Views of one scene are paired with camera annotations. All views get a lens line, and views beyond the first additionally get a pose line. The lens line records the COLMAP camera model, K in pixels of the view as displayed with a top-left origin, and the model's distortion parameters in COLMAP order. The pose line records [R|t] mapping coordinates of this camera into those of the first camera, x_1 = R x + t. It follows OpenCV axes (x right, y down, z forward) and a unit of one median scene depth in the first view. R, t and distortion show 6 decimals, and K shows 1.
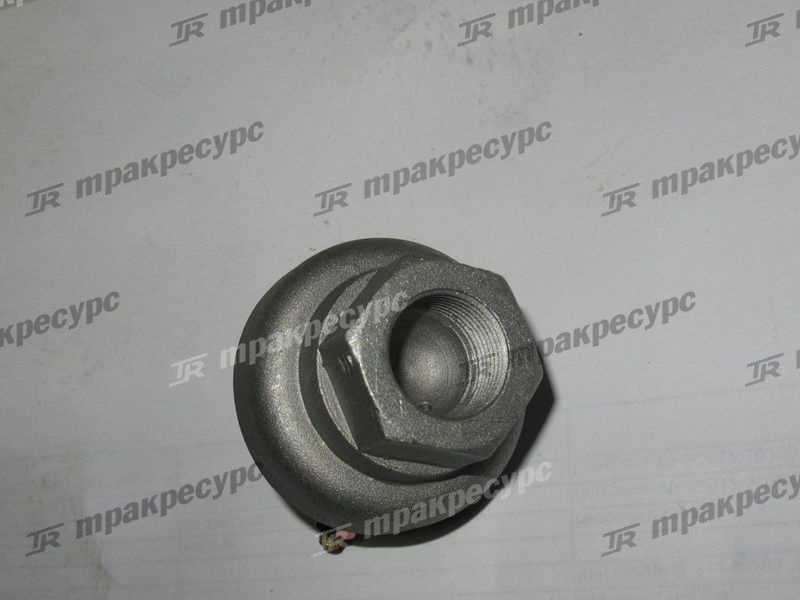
lens RADIAL K [[329.7, 0, 400.0], [0, 329.7, 300.0], [0, 0, 1]] dist [-0.000097, 0.000098]
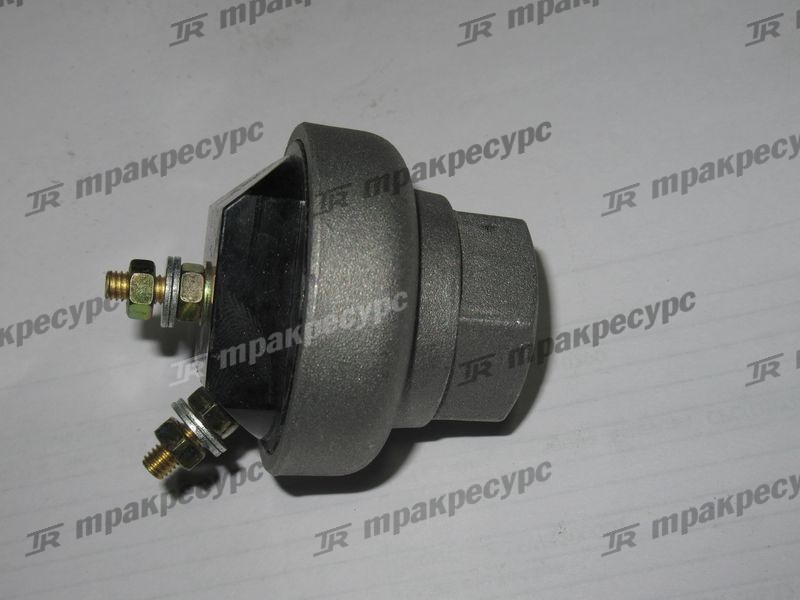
lens RADIAL K [[329.7, 0, 400.0], [0, 329.7, 300.0], [0, 0, 1]] dist [-0.000097, 0.000098]
pose [[1.000000, 0.000471, -0.000413, -0.400312], [-0.000471, 1.000000, 0.000005, 0.000101], [0.000413, -0.000005, 1.000000, -0.000265]]
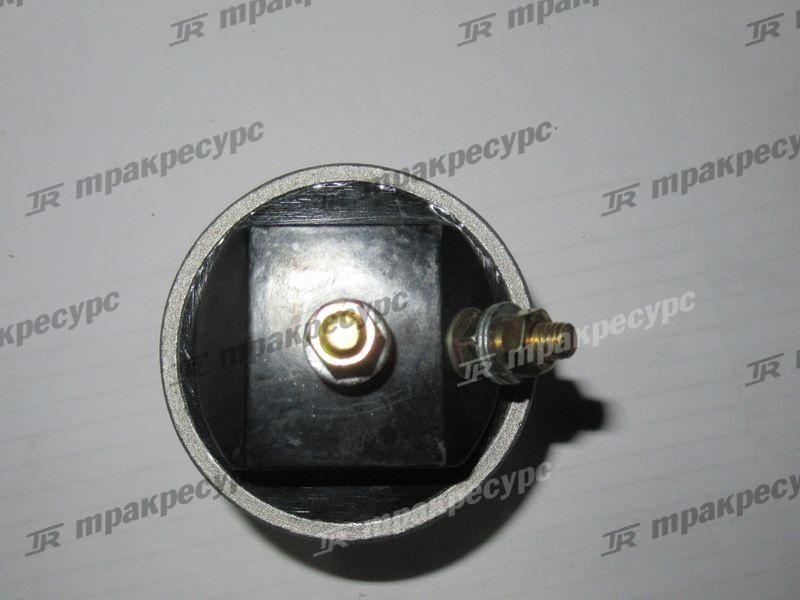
lens RADIAL K [[329.5, 0, 400.0], [0, 329.5, 300.0], [0, 0, 1]] dist [-0.000609, -0.000012]
pose [[1.000000, -0.000046, -0.000745, -1.745846], [0.000047, 1.000000, 0.000525, -0.000280], [0.000745, -0.000525, 1.000000, 0.000361]]
